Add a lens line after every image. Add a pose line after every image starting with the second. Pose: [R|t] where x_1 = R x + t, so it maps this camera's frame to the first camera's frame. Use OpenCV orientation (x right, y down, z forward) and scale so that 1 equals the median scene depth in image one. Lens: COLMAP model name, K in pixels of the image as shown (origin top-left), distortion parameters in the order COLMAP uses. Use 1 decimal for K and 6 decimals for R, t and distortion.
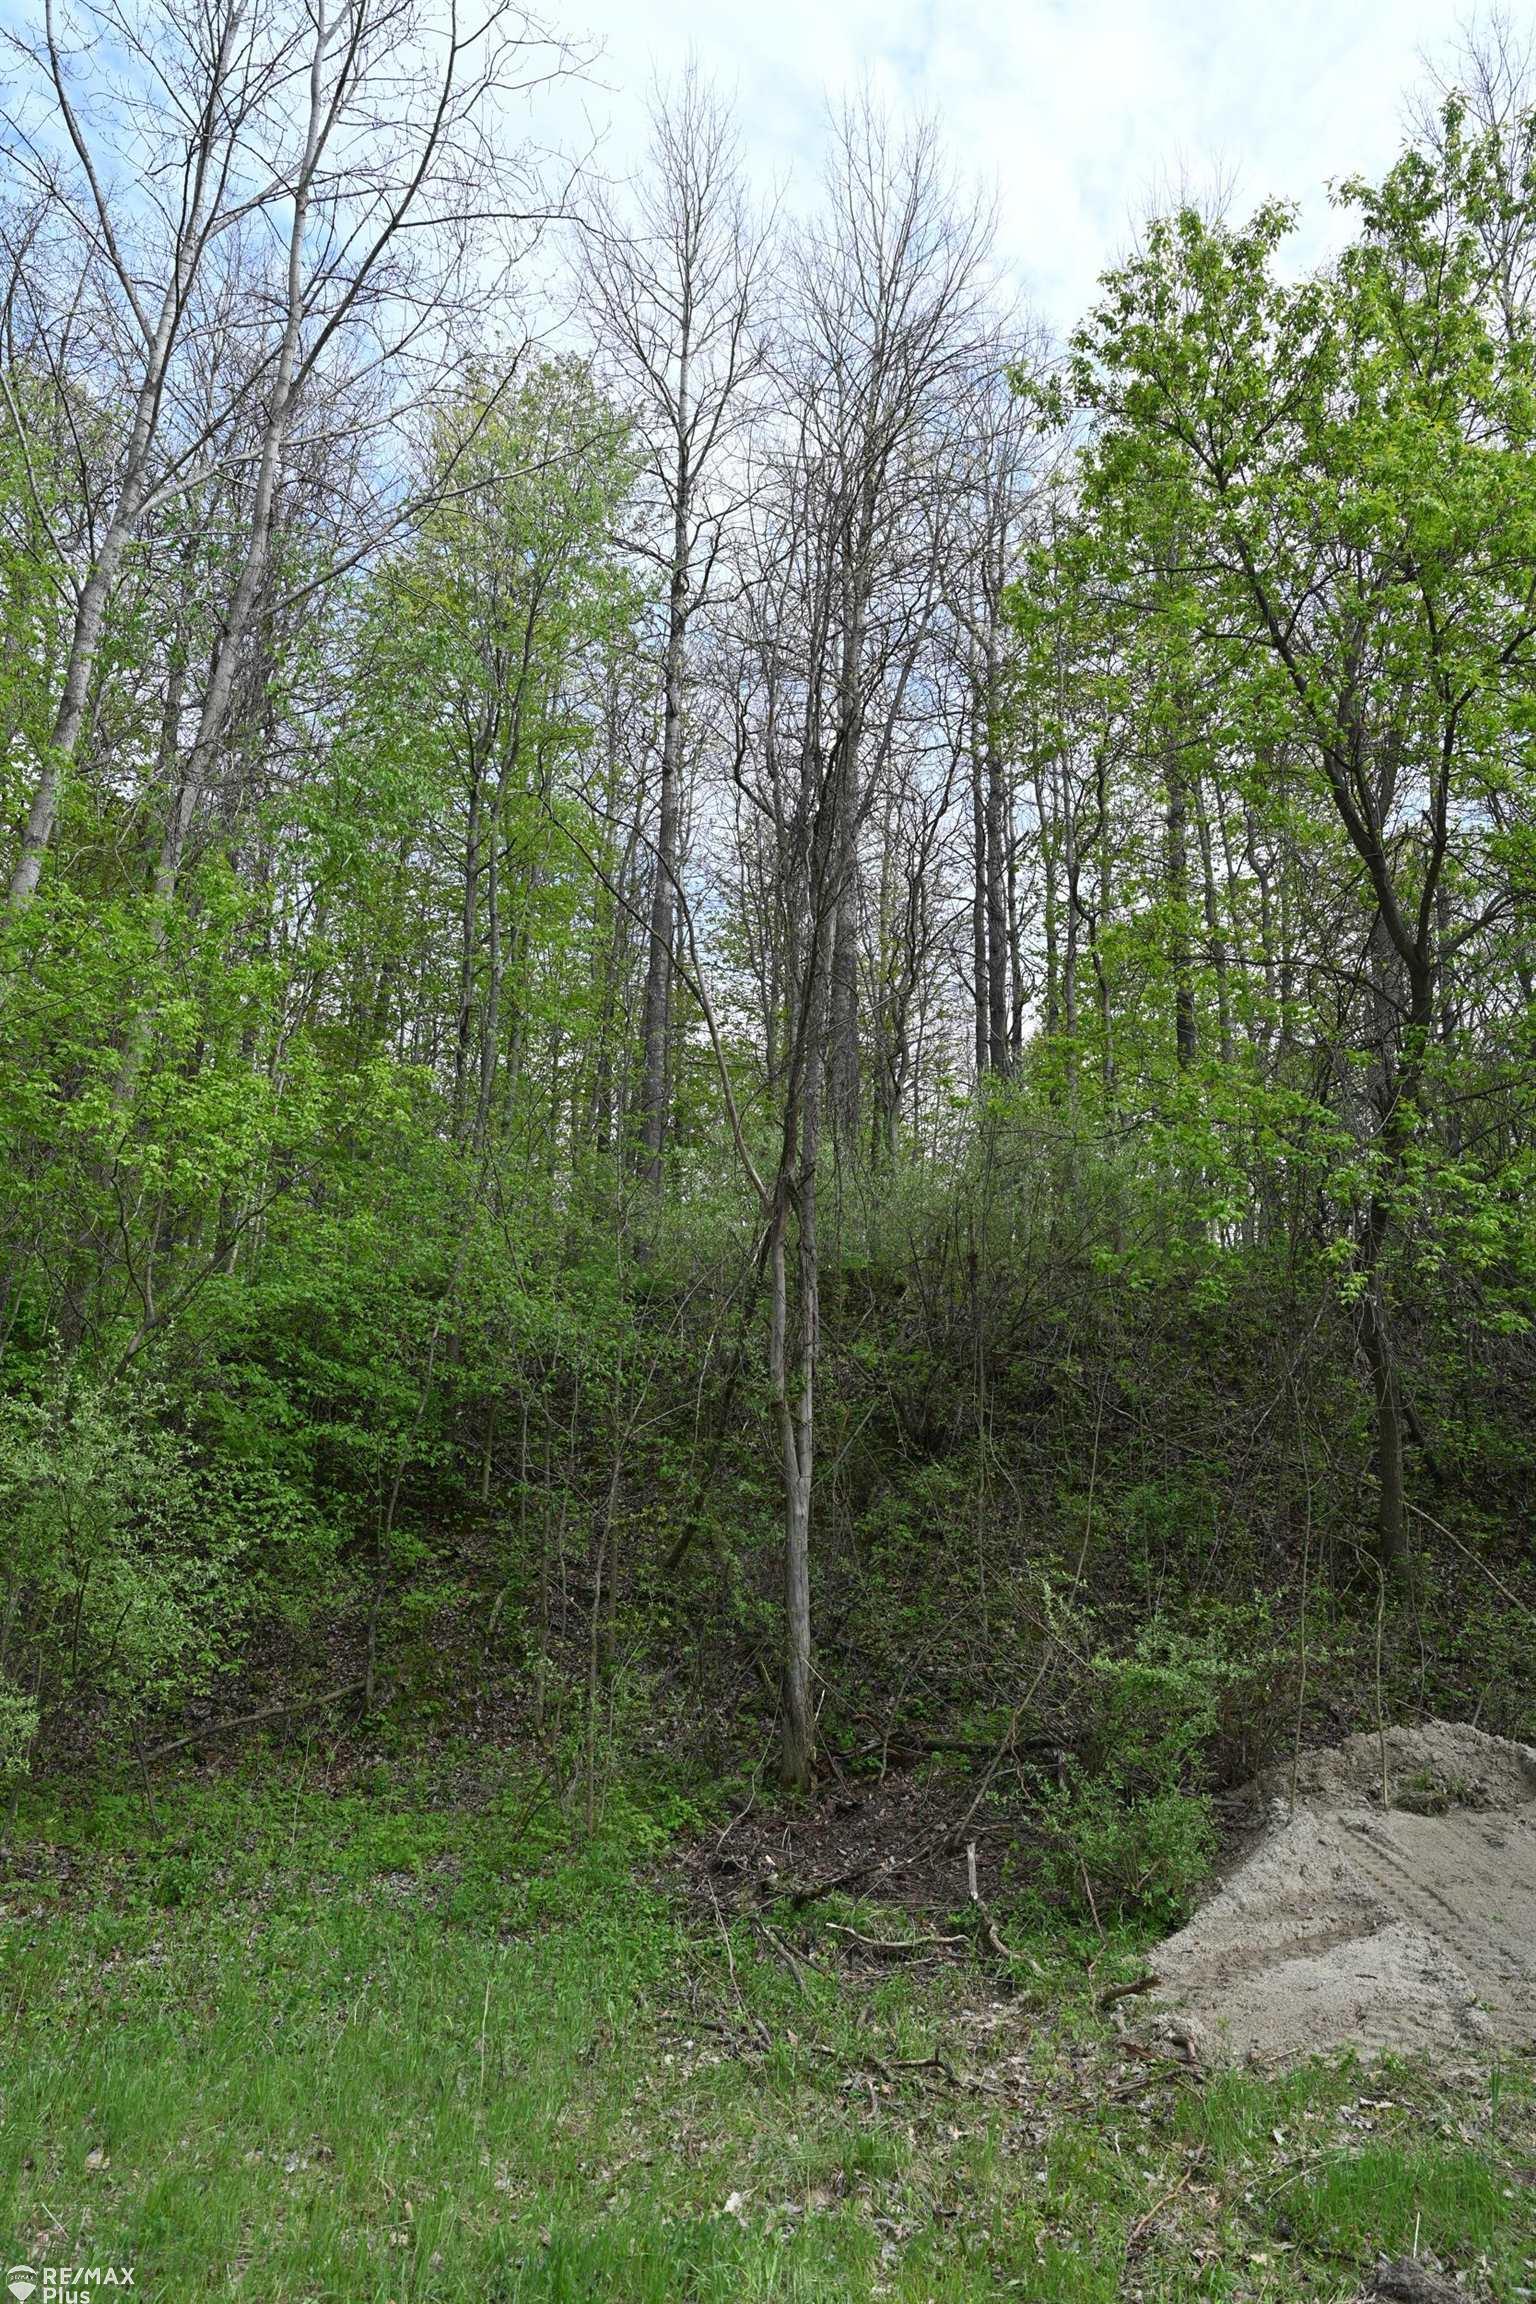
lens RADIAL K [[1536.8, 0, 767.8], [0, 1536.8, 1146.2], [0, 0, 1]] dist [0.000514, -0.002584]
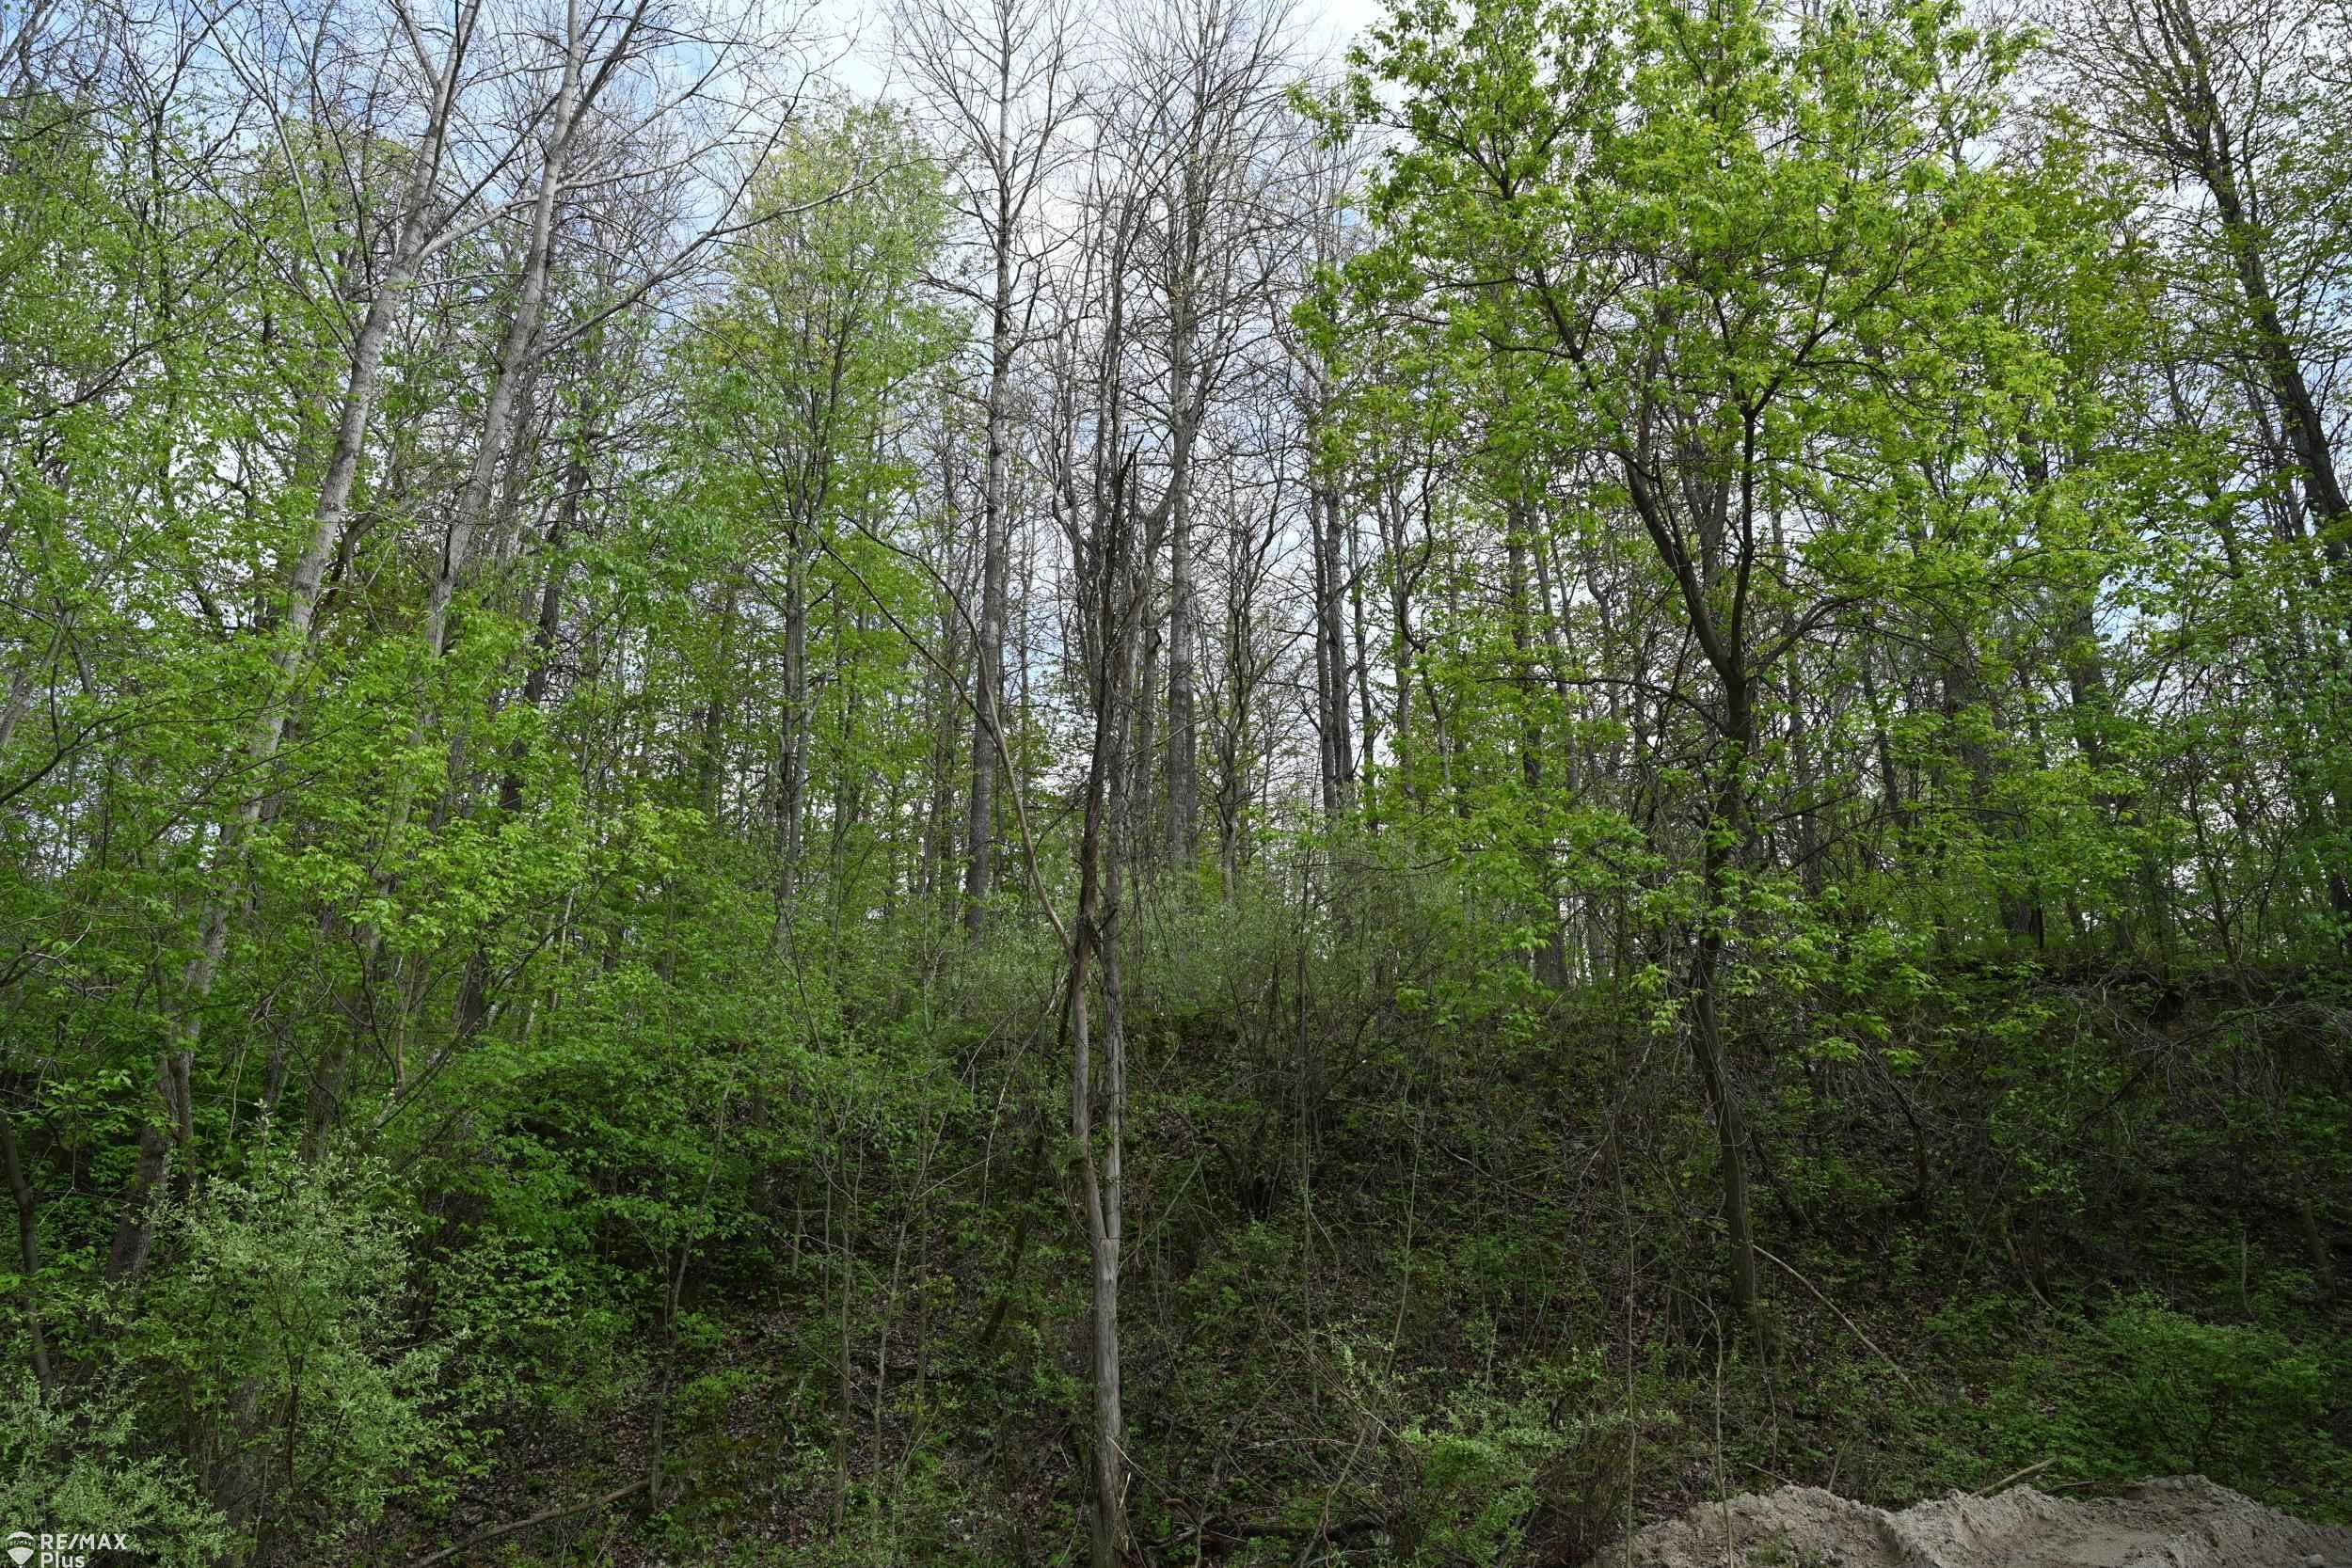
lens RADIAL K [[1568.7, 0, 1159.4], [0, 1568.7, 788.0], [0, 0, 1]] dist [0.000514, -0.002584]
pose [[0.999530, -0.025923, 0.016384, 0.037534], [0.026975, 0.997348, -0.067591, 0.005815], [-0.014588, 0.068001, 0.997579, 0.024255]]
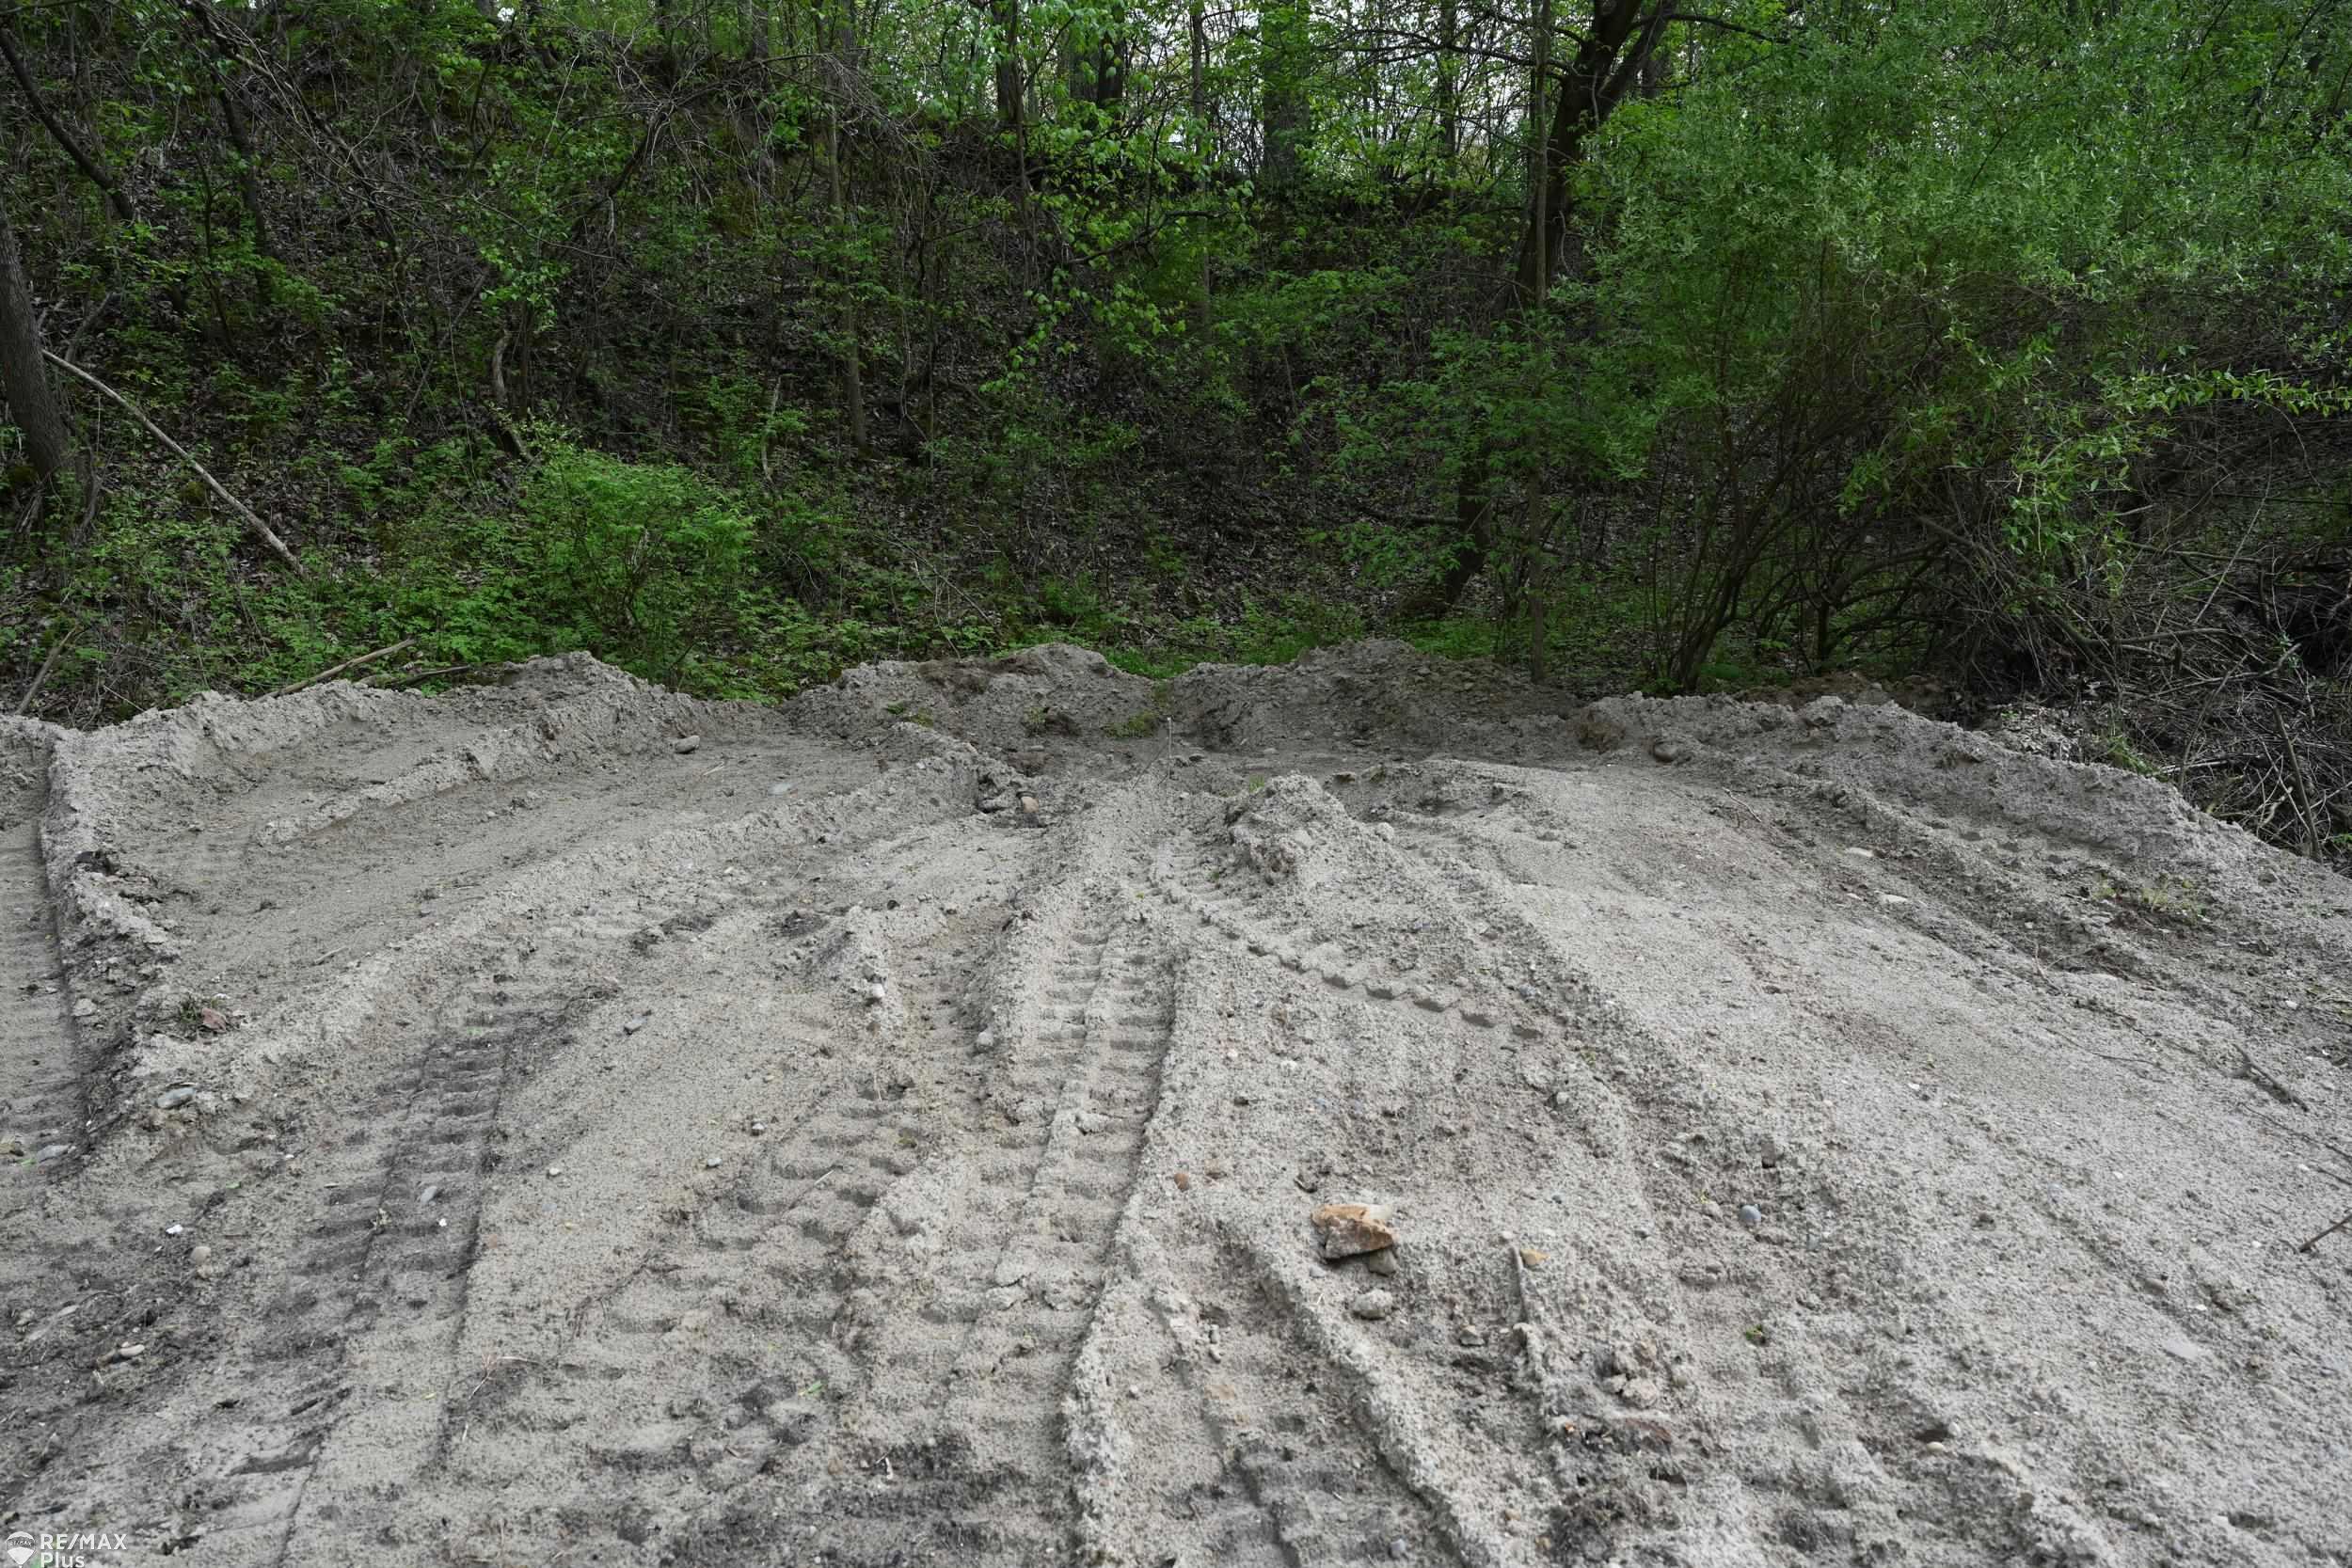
lens RADIAL K [[1568.7, 0, 1159.4], [0, 1568.7, 788.0], [0, 0, 1]] dist [0.000514, -0.002584]
pose [[0.759596, -0.141138, 0.634897, 0.302774], [-0.138896, 0.918450, 0.370348, 0.092698], [-0.635391, -0.369499, 0.678048, 0.227490]]
